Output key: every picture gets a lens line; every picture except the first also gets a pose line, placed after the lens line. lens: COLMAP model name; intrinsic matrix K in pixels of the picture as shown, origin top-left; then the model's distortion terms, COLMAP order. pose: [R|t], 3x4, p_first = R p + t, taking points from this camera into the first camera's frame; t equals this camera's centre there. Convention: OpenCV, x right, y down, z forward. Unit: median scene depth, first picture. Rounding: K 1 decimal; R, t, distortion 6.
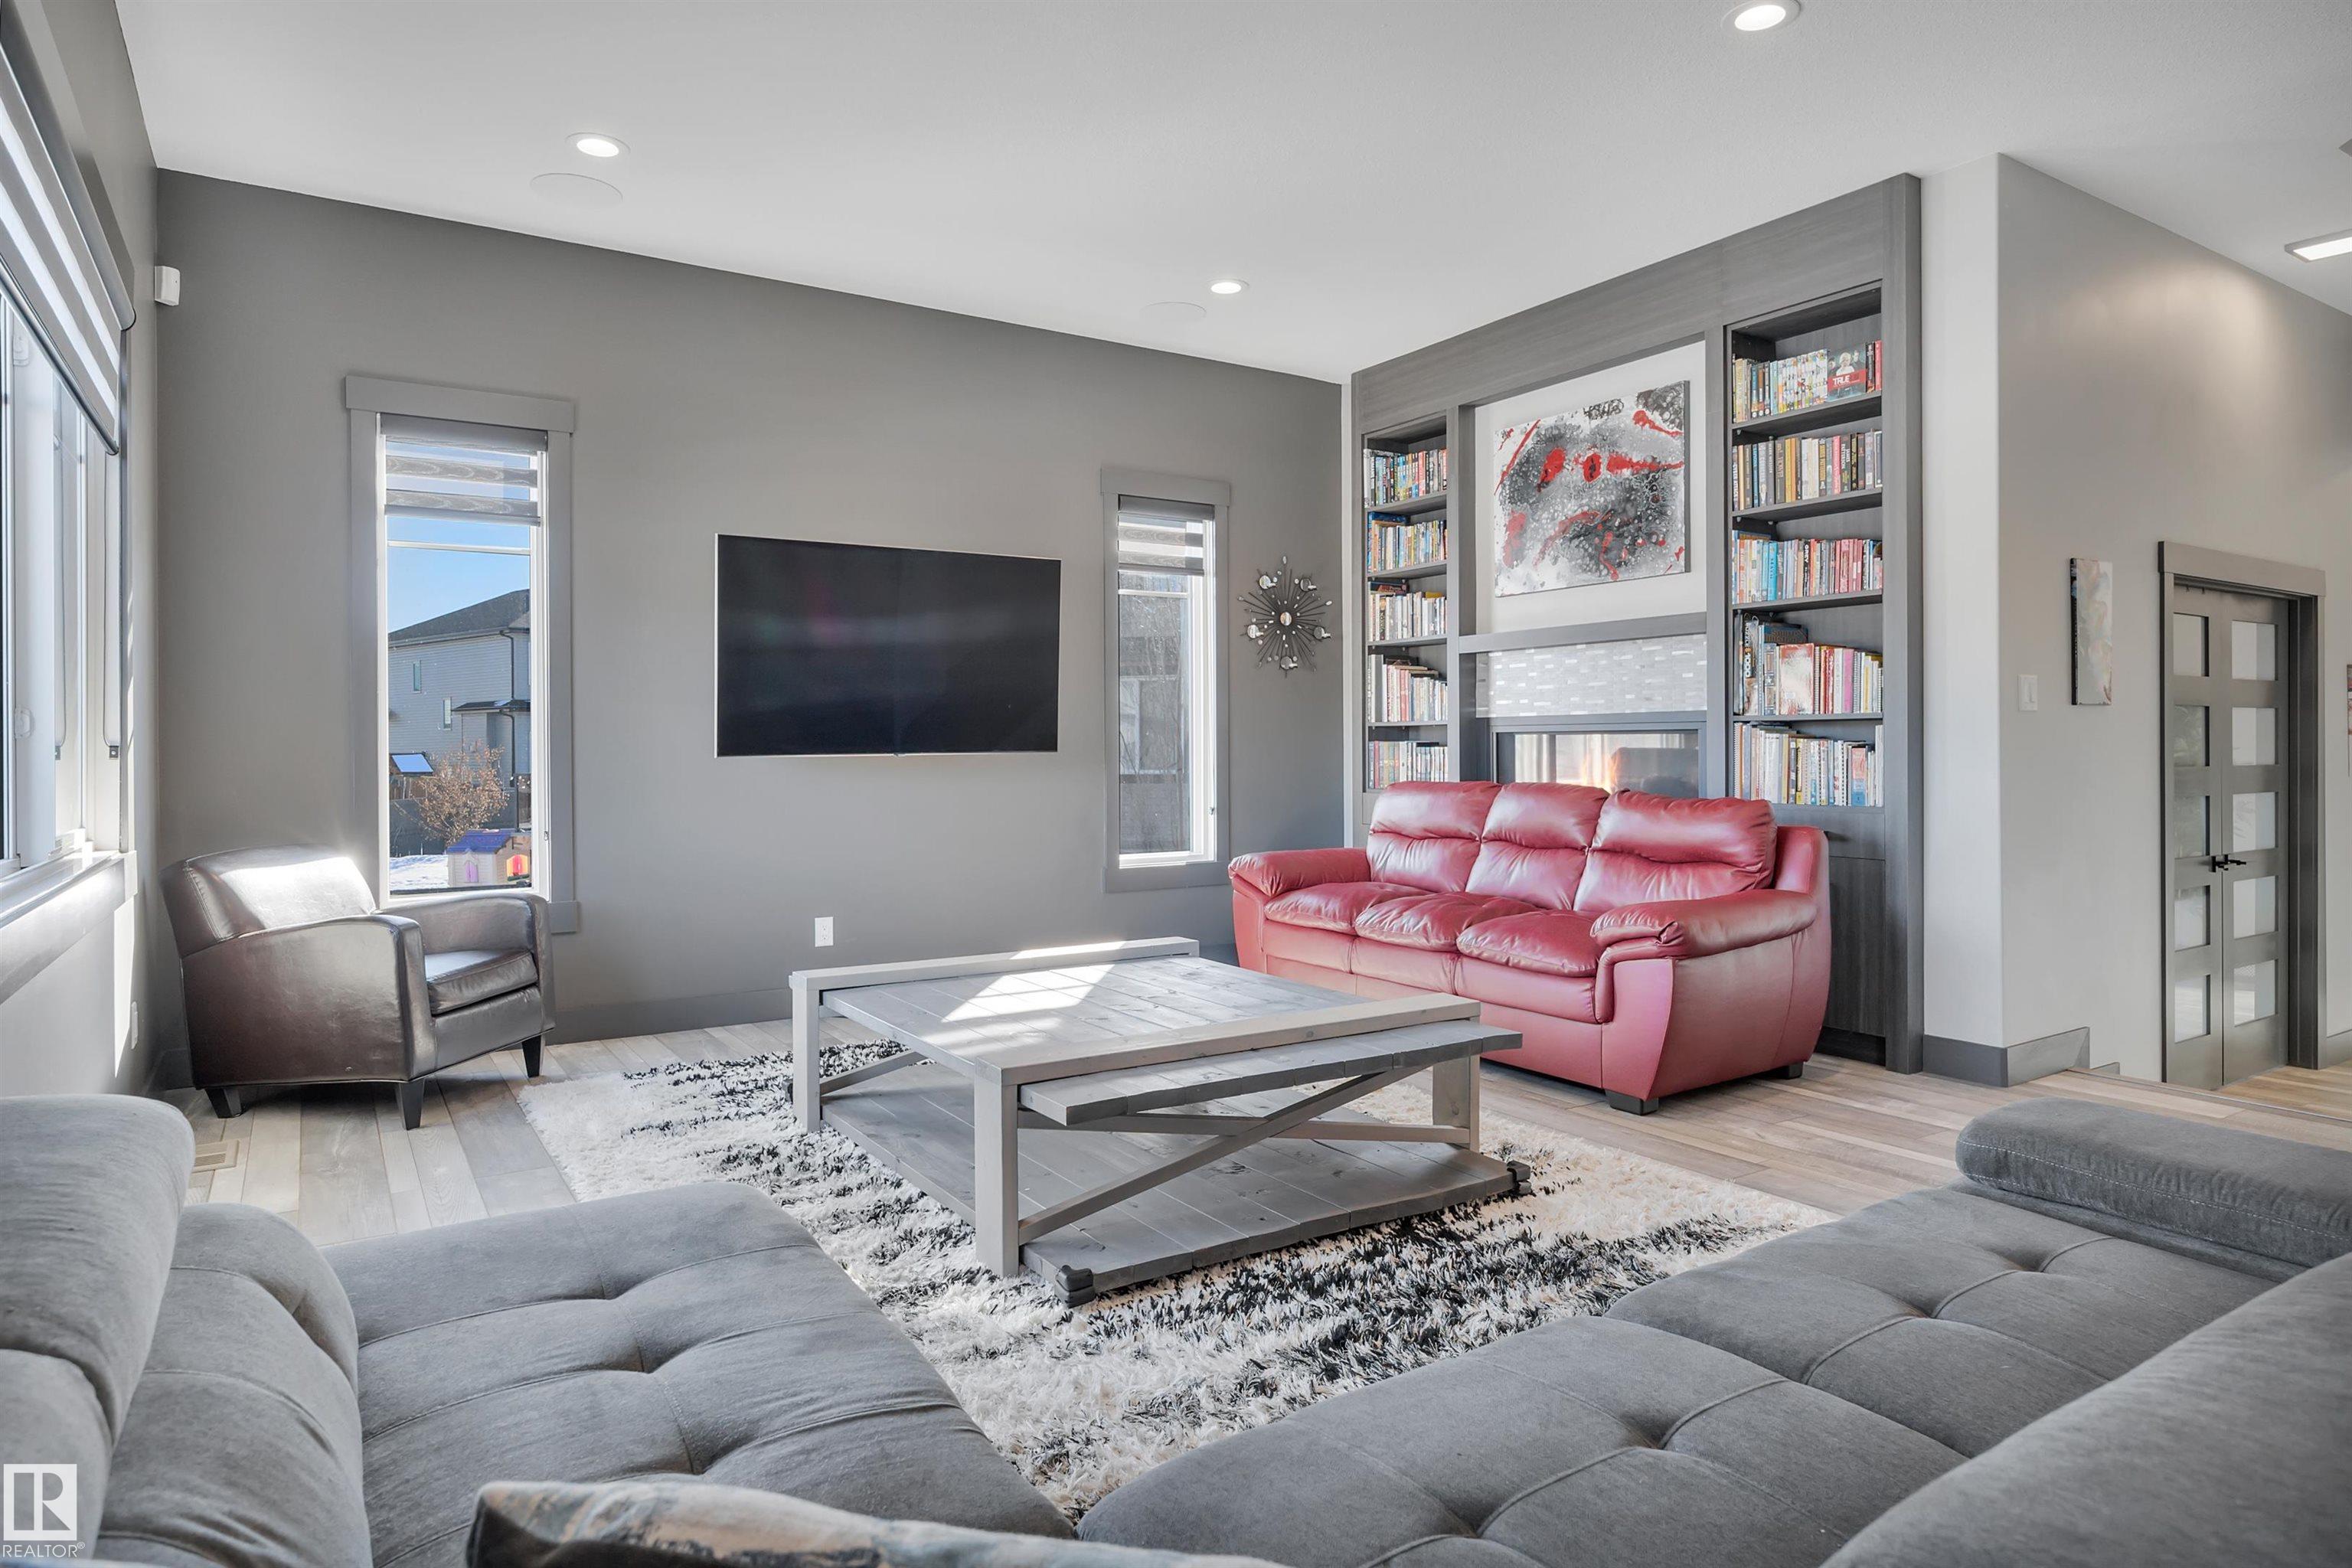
lens RADIAL K [[1360.0, 0, 1175.9], [0, 1360.0, 741.7], [0, 0, 1]] dist [-0.003493, -0.001562]
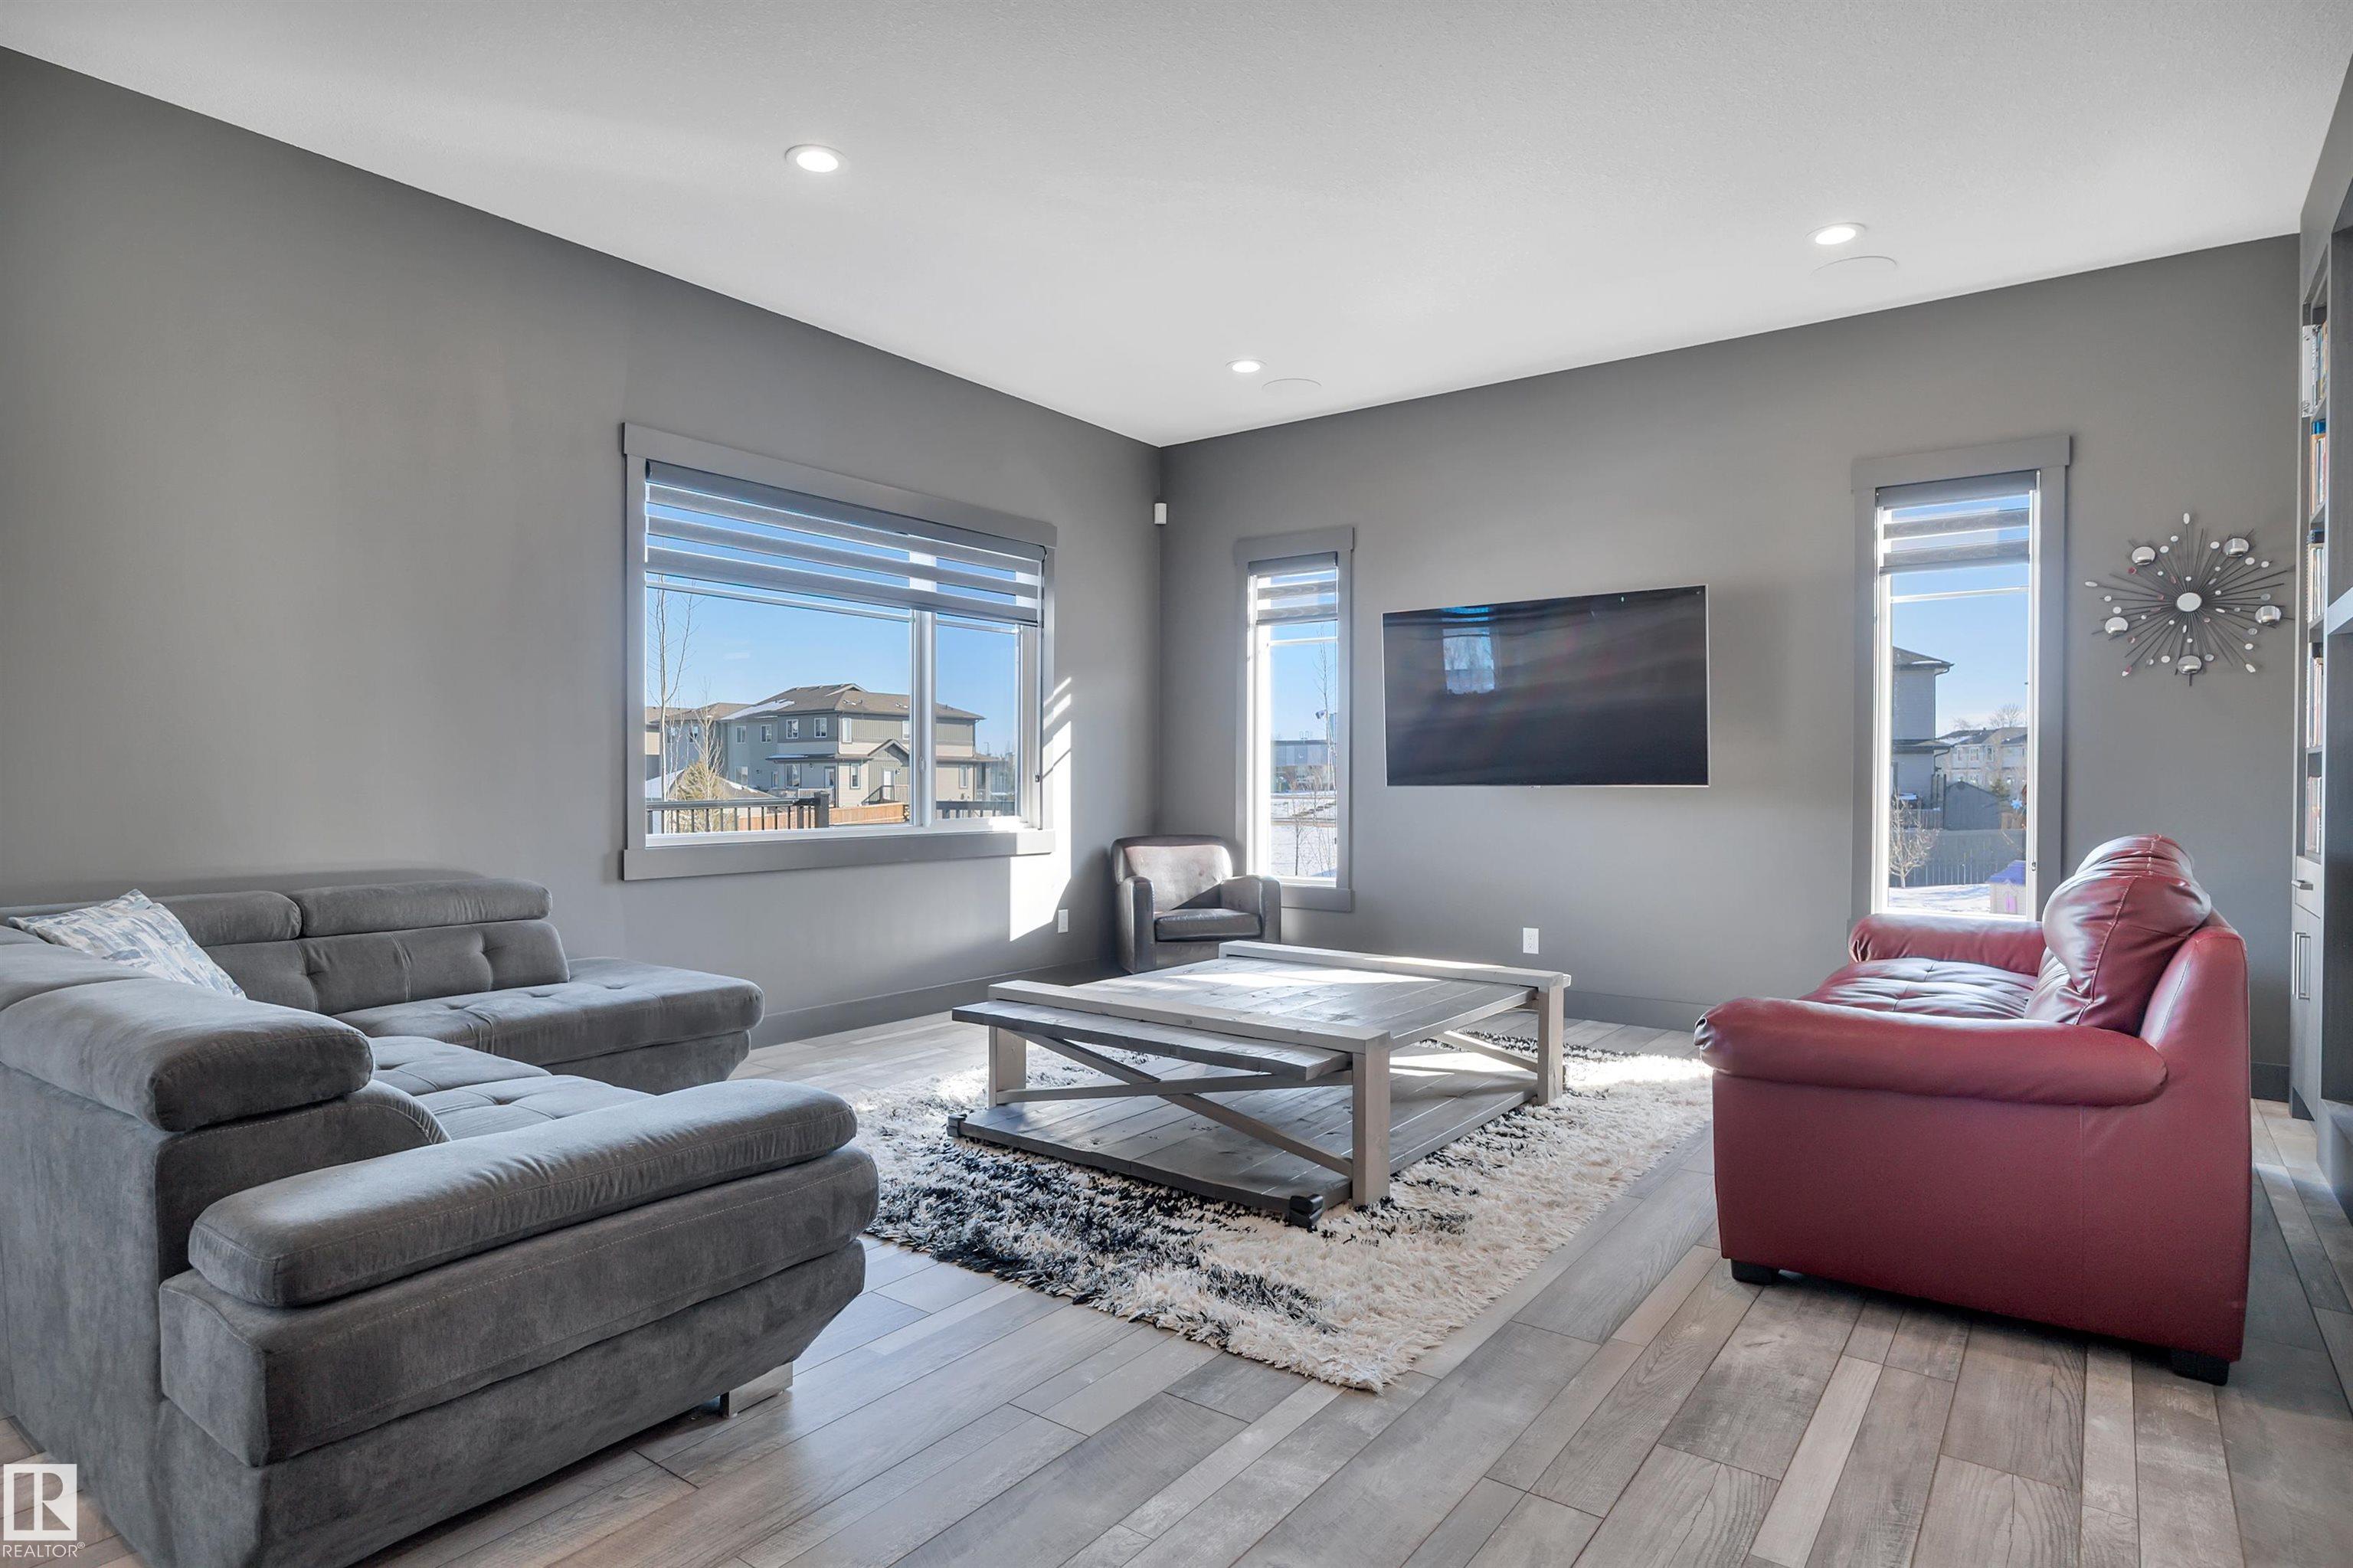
lens RADIAL K [[1266.4, 0, 1176.5], [0, 1266.4, 784.0], [0, 0, 1]] dist [0.000215, 0.000197]
pose [[0.357612, 0.004150, -0.933861, 0.722409], [-0.005297, 0.999983, 0.002415, 0.008481], [0.933855, 0.004082, 0.357628, 0.394140]]
